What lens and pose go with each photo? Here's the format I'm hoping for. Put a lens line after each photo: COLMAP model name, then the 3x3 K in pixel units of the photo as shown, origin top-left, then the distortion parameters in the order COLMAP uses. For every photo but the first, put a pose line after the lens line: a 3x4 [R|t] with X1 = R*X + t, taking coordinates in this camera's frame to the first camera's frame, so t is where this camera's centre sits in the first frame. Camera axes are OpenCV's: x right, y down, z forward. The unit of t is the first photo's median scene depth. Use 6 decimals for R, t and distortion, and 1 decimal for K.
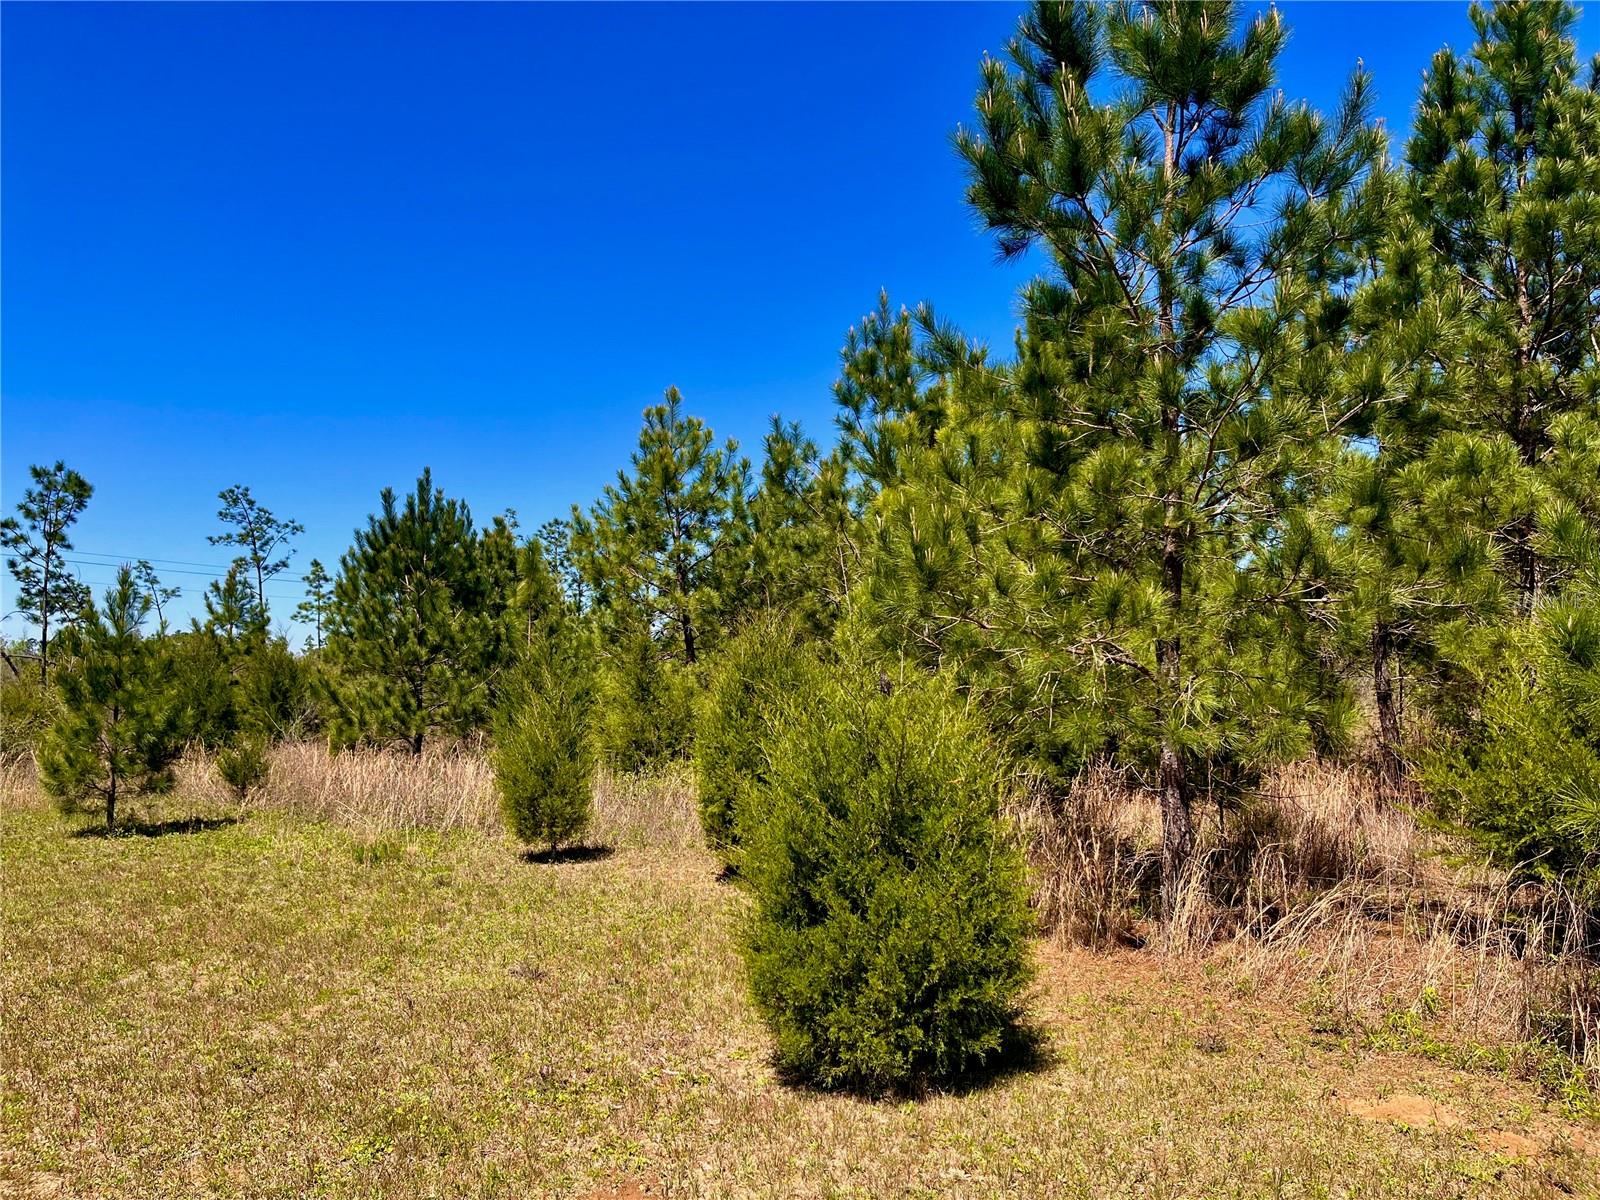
lens RADIAL K [[1205.1, 0, 778.9], [0, 1205.1, 604.6], [0, 0, 1]] dist [0.055334, -0.098306]
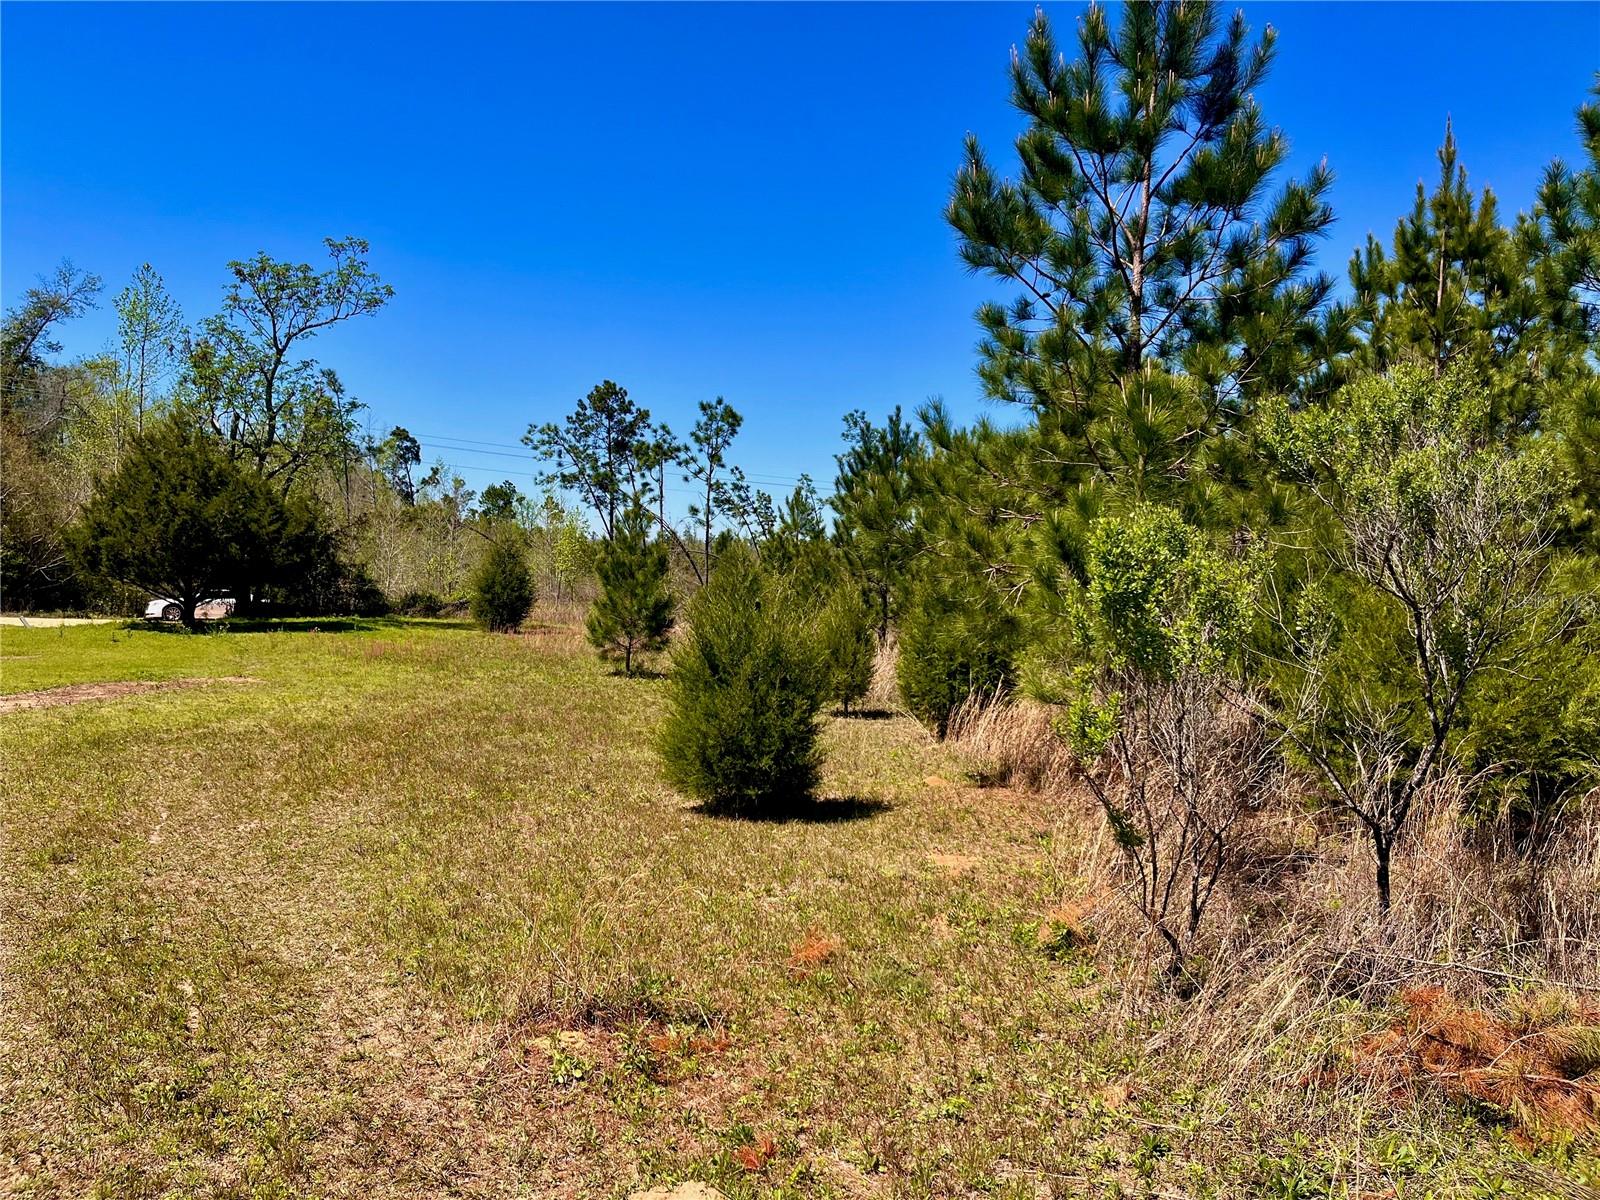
lens RADIAL K [[1205.1, 0, 778.9], [0, 1205.1, 604.6], [0, 0, 1]] dist [0.055334, -0.098306]
pose [[0.857496, 0.053971, -0.511651, 0.110954], [-0.015195, 0.996705, 0.079672, -0.004956], [0.514266, -0.060544, 0.855491, -0.046688]]
